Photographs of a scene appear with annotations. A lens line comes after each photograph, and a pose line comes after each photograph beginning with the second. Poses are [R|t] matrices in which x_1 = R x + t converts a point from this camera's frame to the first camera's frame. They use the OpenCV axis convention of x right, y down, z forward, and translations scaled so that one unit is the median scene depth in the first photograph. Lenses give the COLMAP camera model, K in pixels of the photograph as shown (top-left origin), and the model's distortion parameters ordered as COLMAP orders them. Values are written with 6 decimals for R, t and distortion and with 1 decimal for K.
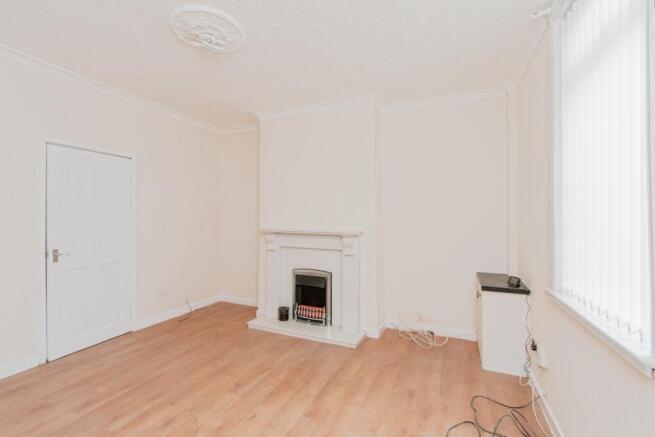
lens RADIAL K [[295.6, 0, 328.5], [0, 295.6, 219.6], [0, 0, 1]] dist [0.003674, -0.000355]
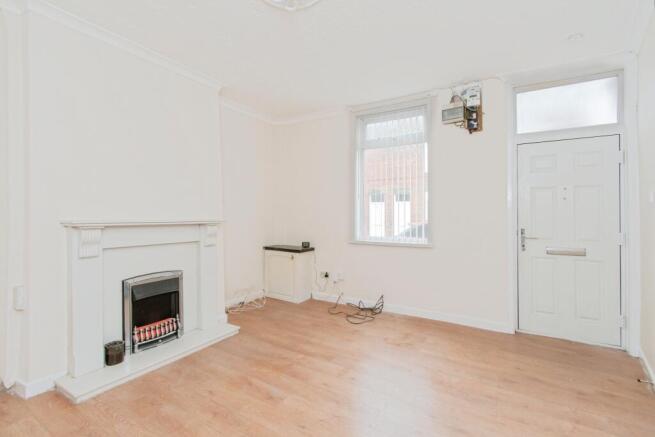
lens RADIAL K [[295.6, 0, 325.8], [0, 295.6, 217.4], [0, 0, 1]] dist [0.003674, -0.000355]
pose [[0.135710, -0.016010, 0.990619, -0.797922], [0.004965, 0.999868, 0.015479, 0.020637], [-0.990736, 0.002817, 0.135771, 0.513172]]
